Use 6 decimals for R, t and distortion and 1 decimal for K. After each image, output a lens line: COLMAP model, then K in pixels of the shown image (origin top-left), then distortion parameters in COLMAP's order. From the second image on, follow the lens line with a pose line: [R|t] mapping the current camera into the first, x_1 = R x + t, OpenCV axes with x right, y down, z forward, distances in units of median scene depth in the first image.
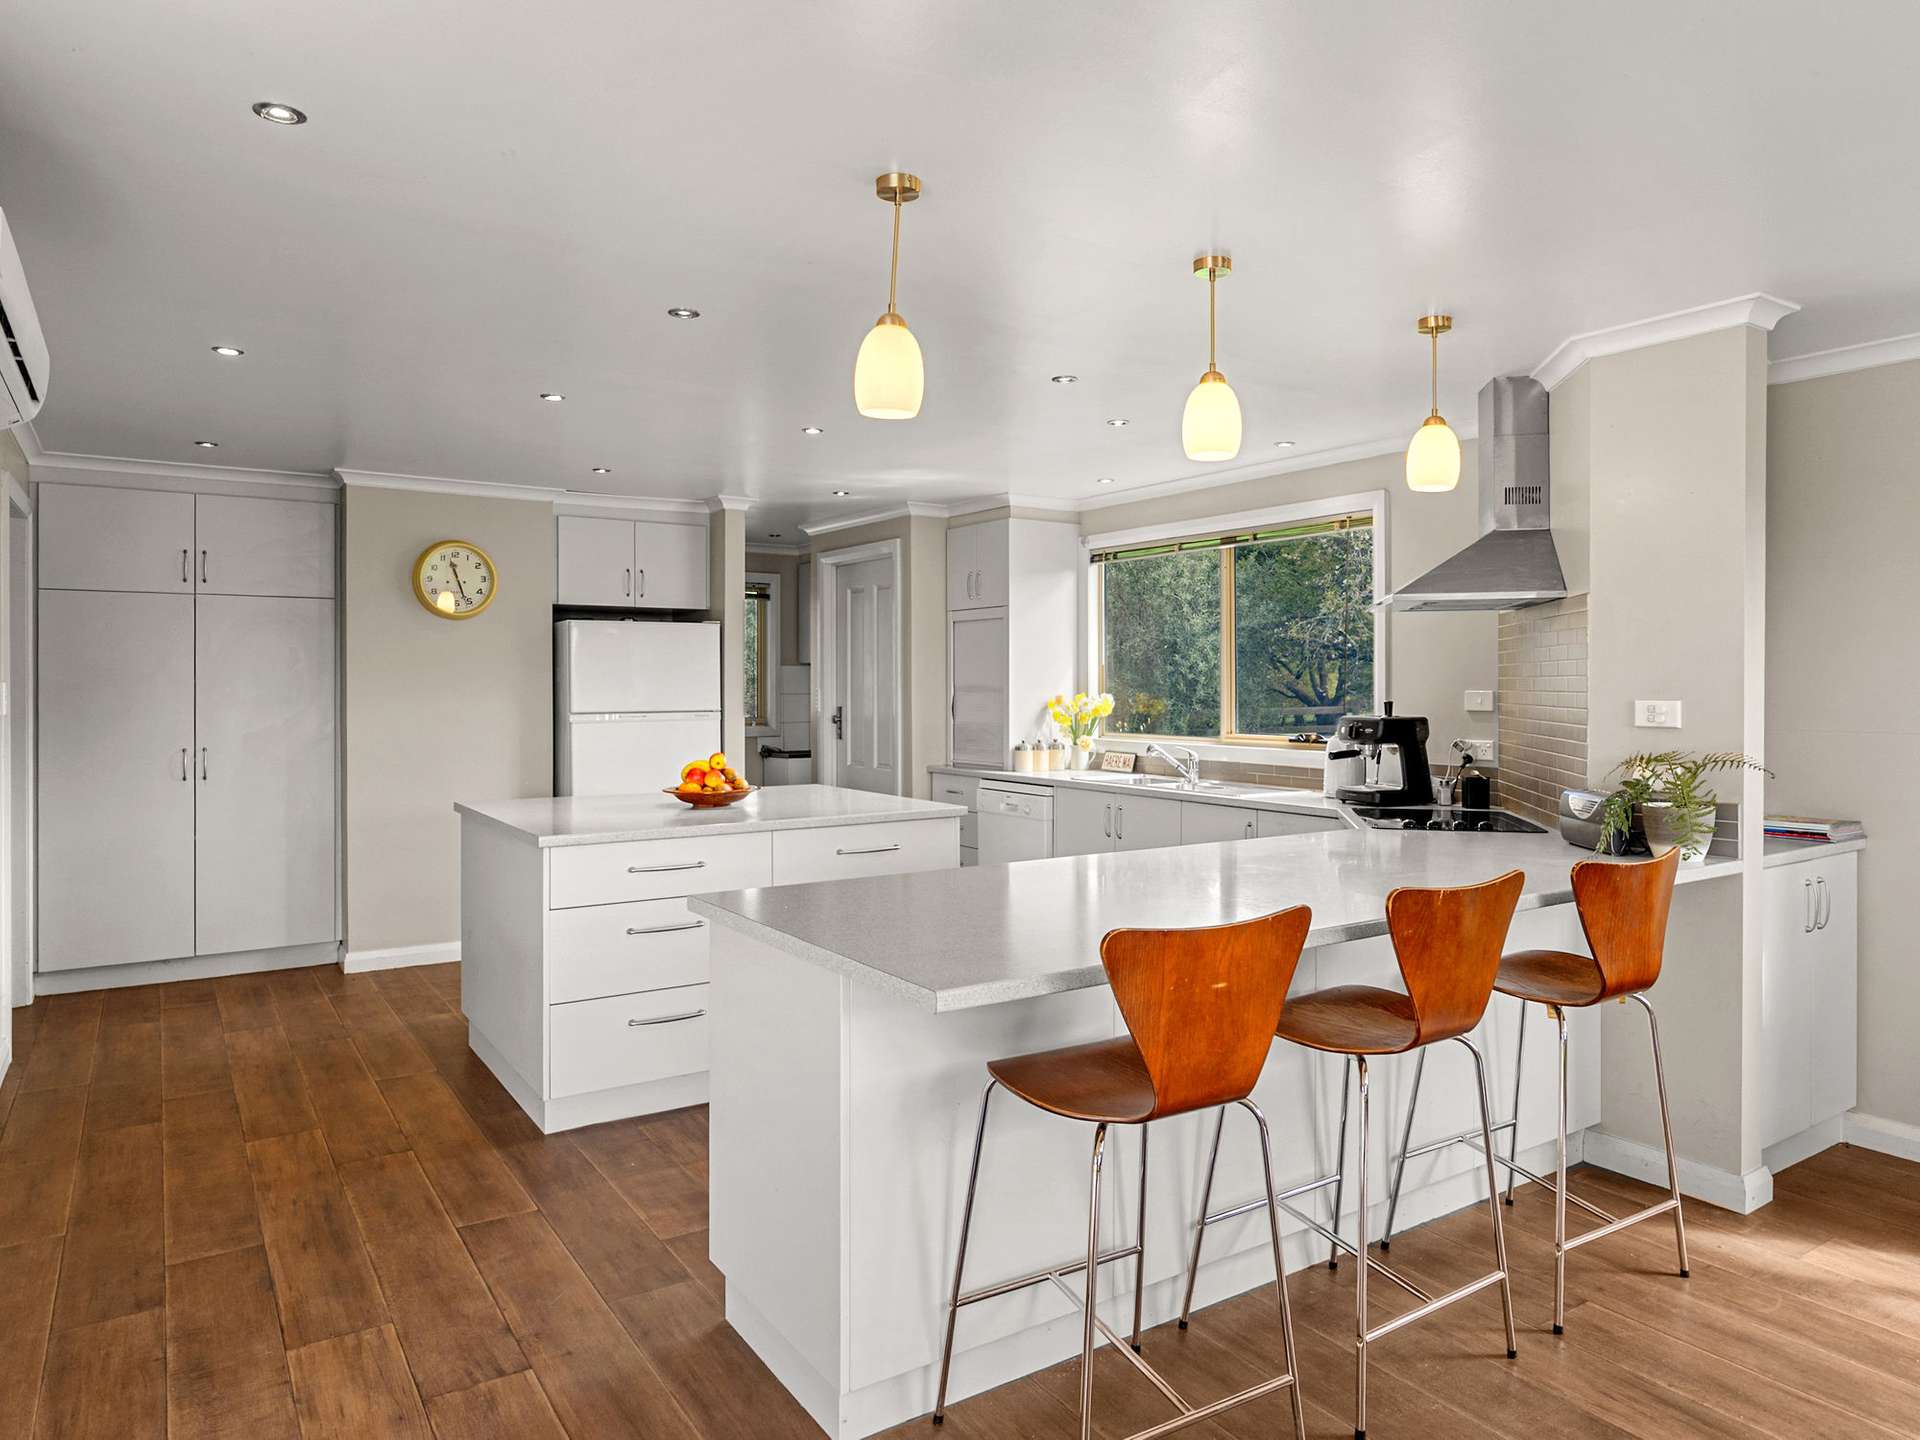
lens RADIAL K [[1224.6, 0, 960.0], [0, 1224.6, 720.0], [0, 0, 1]] dist [0.002889, 0.000821]
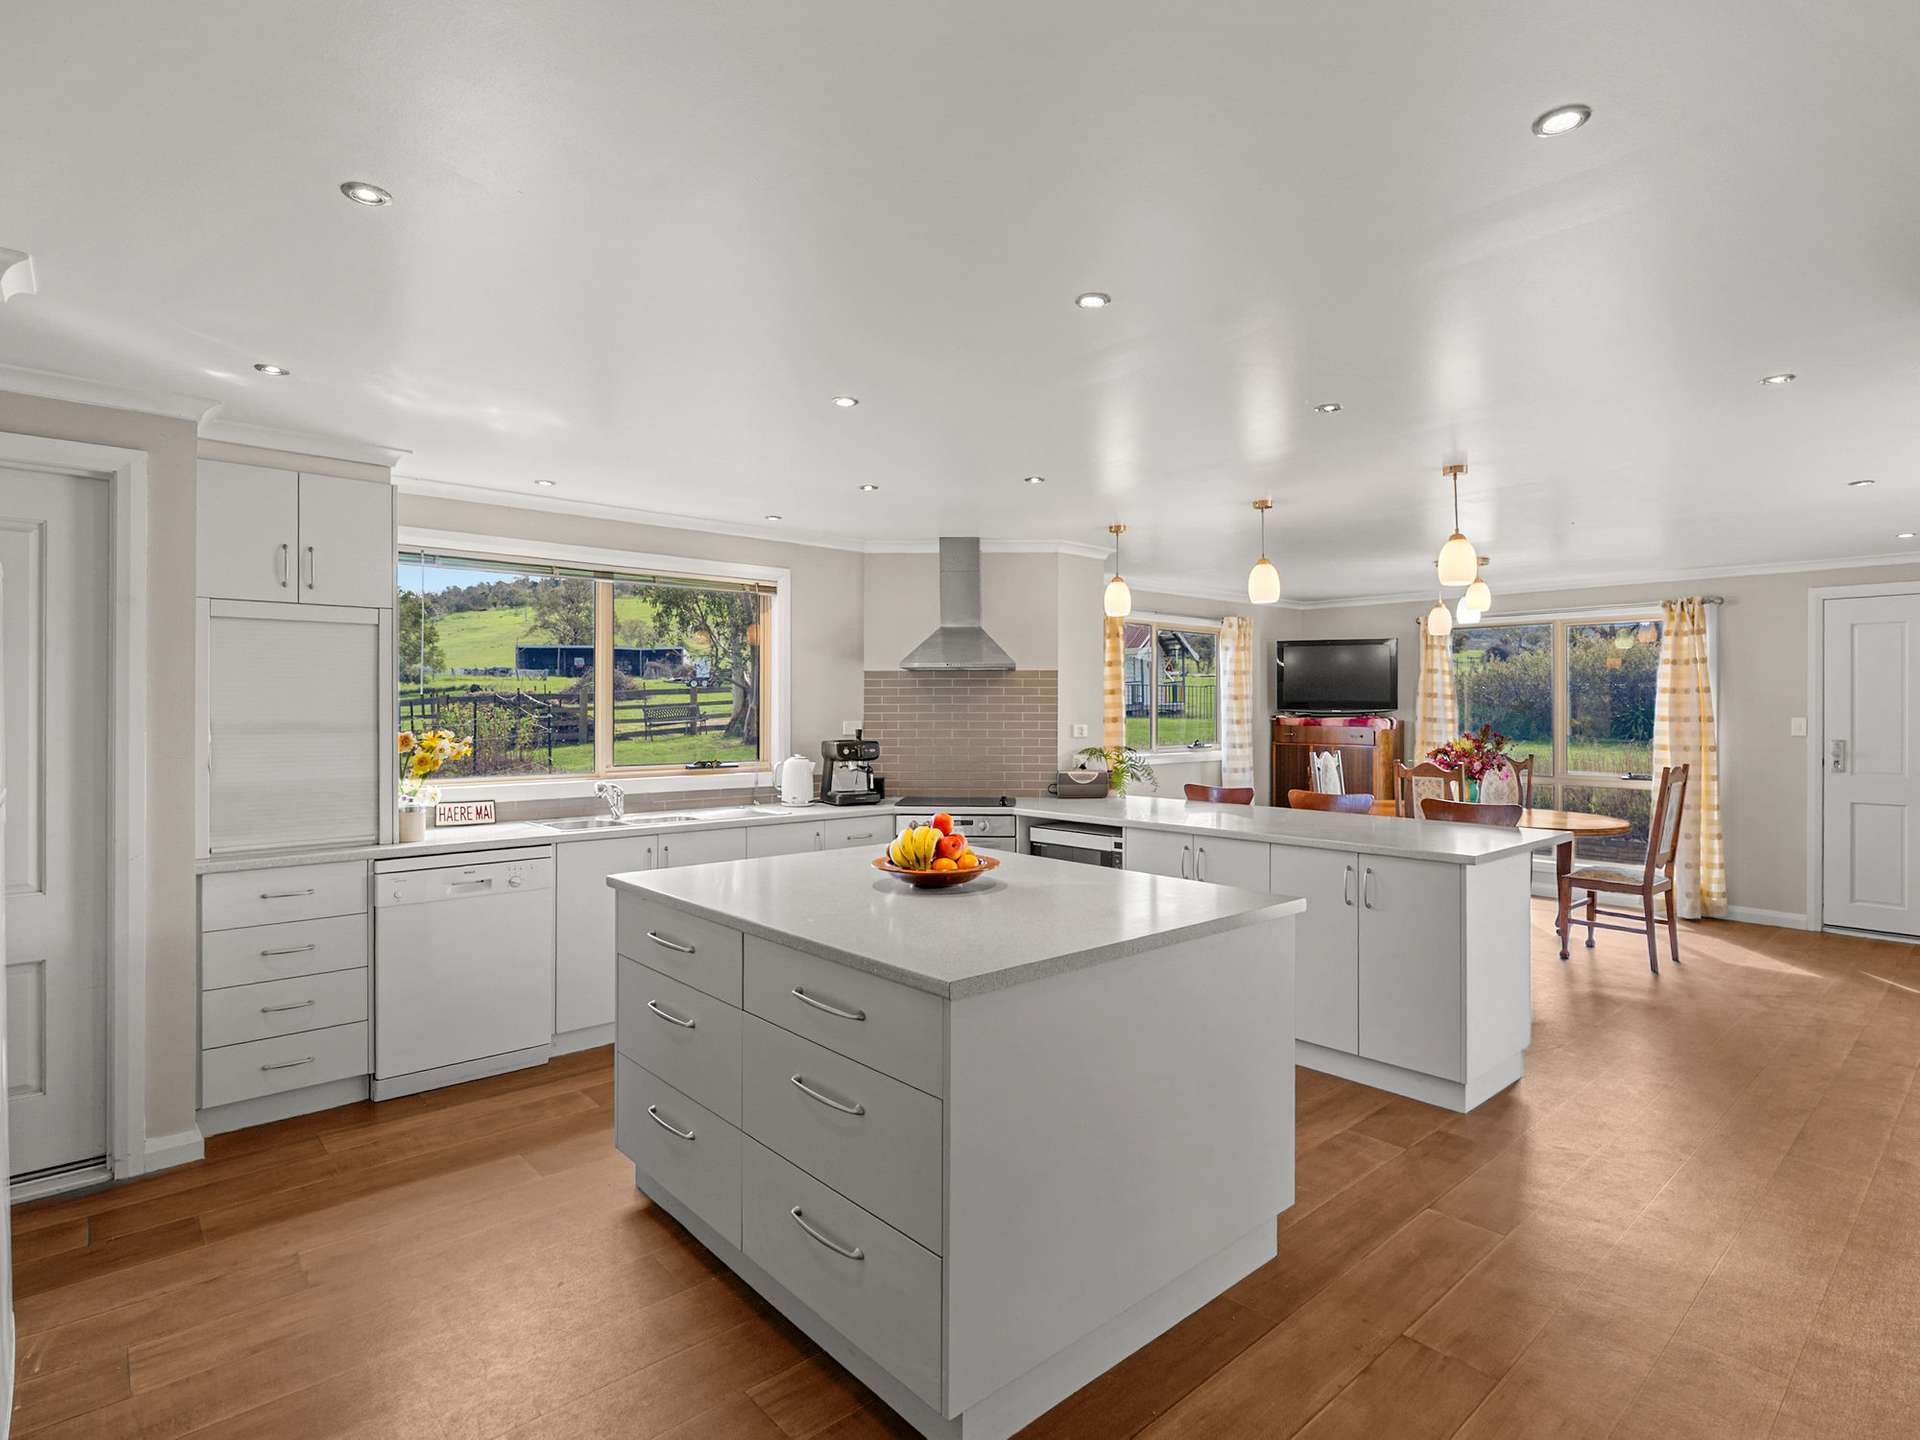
lens RADIAL K [[982.3, 0, 960.0], [0, 982.3, 720.0], [0, 0, 1]] dist [-0.001763, -0.000316]
pose [[-0.143916, -0.012175, 0.989515, -0.961887], [0.027064, 0.999502, 0.016234, -0.050426], [-0.989220, 0.029116, -0.143515, 1.283340]]
